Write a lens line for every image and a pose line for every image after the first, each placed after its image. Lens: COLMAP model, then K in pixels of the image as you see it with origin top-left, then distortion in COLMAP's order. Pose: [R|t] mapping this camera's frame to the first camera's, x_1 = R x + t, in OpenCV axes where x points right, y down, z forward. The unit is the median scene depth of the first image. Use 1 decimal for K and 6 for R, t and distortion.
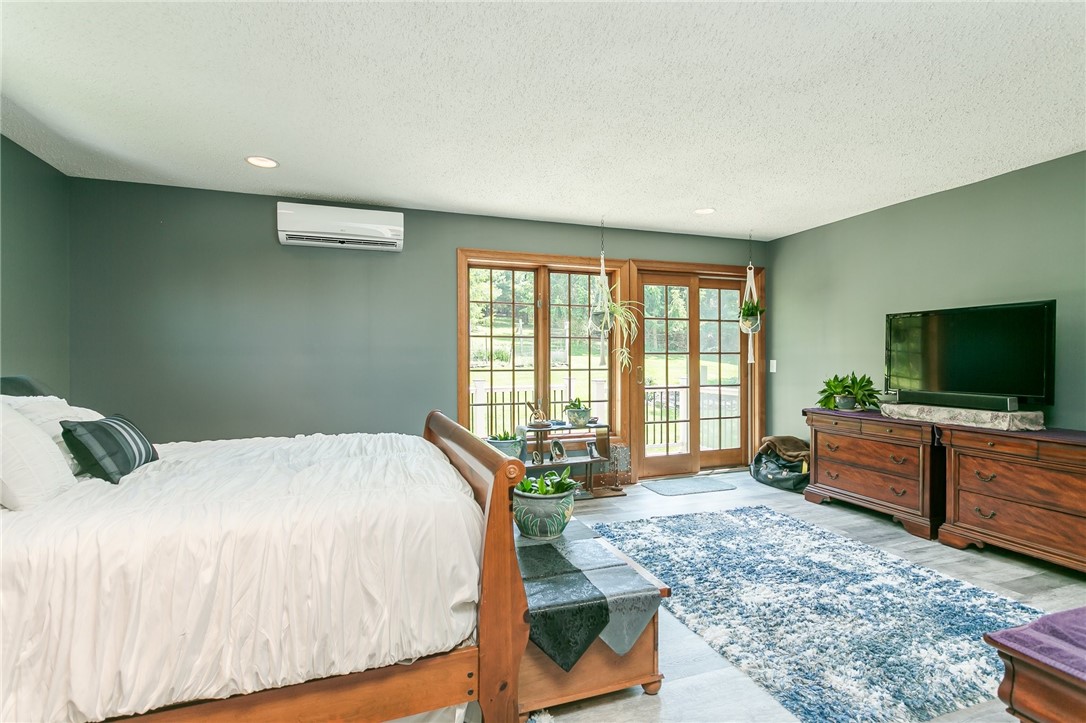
lens RADIAL K [[511.5, 0, 545.3], [0, 511.5, 360.5], [0, 0, 1]] dist [0.001078, 0.000091]
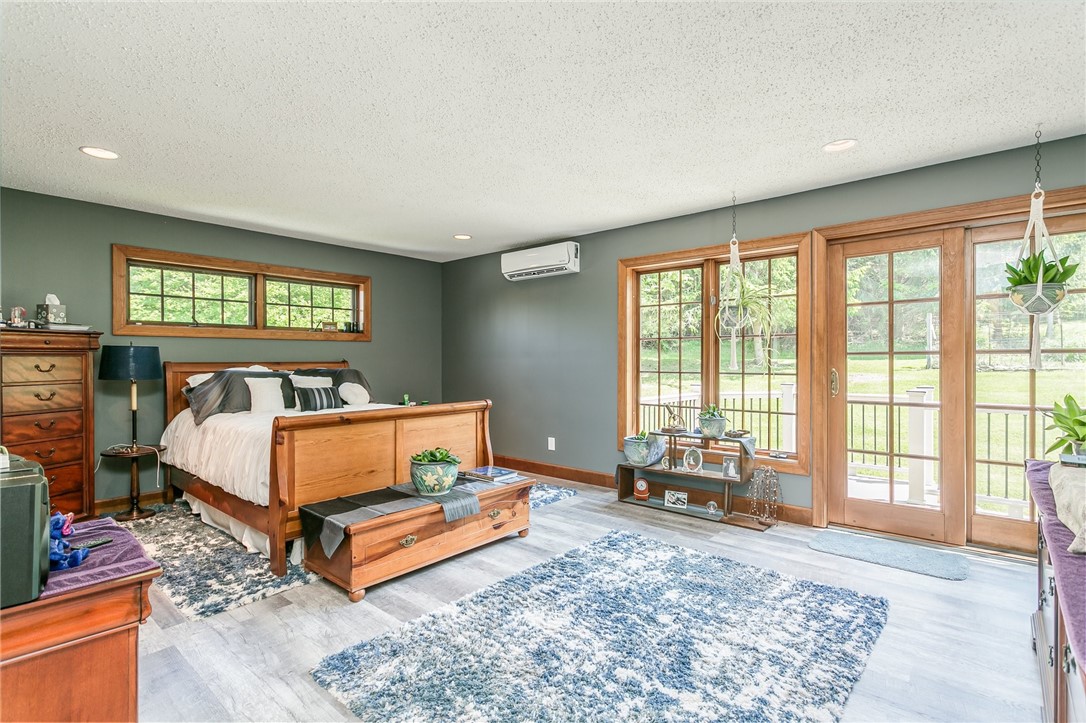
lens RADIAL K [[511.5, 0, 545.3], [0, 511.5, 360.5], [0, 0, 1]] dist [0.001078, 0.000091]
pose [[0.501232, 0.002711, -0.865309, 0.804198], [-0.003353, 0.999994, 0.001190, -0.004871], [0.865307, 0.002305, 0.501238, 0.359688]]
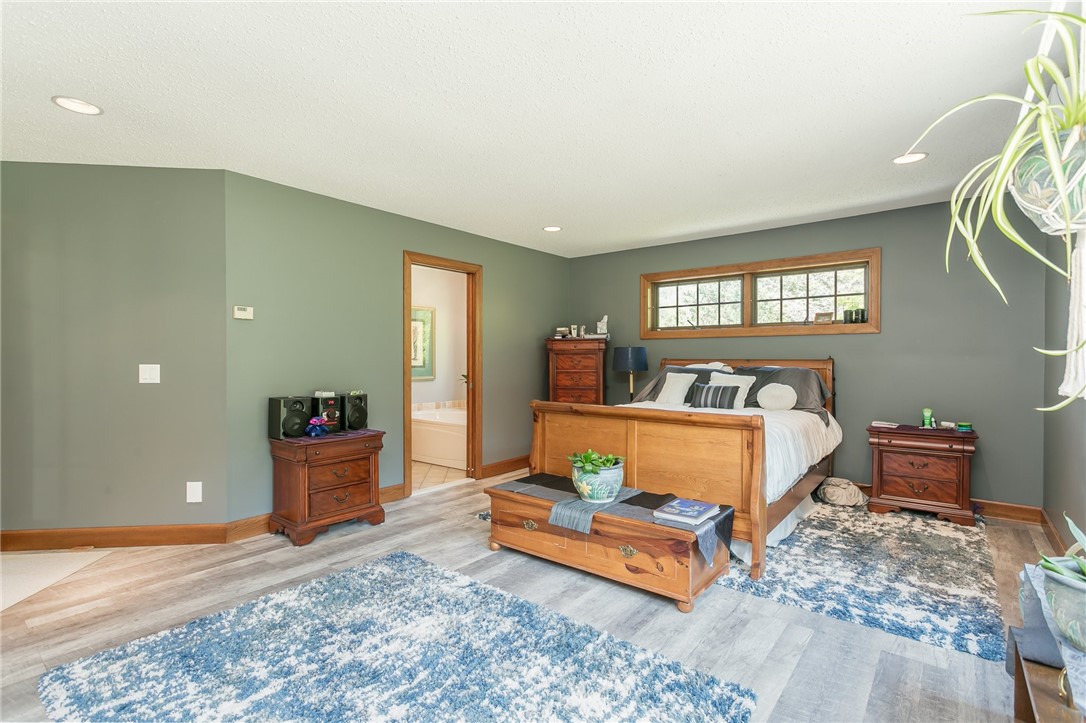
lens RADIAL K [[511.5, 0, 545.3], [0, 511.5, 360.5], [0, 0, 1]] dist [0.001078, 0.000091]
pose [[-0.843596, 0.006734, -0.536936, 0.478612], [-0.000788, 0.999905, 0.013778, -0.011217], [0.536978, 0.012046, -0.843510, 1.235495]]
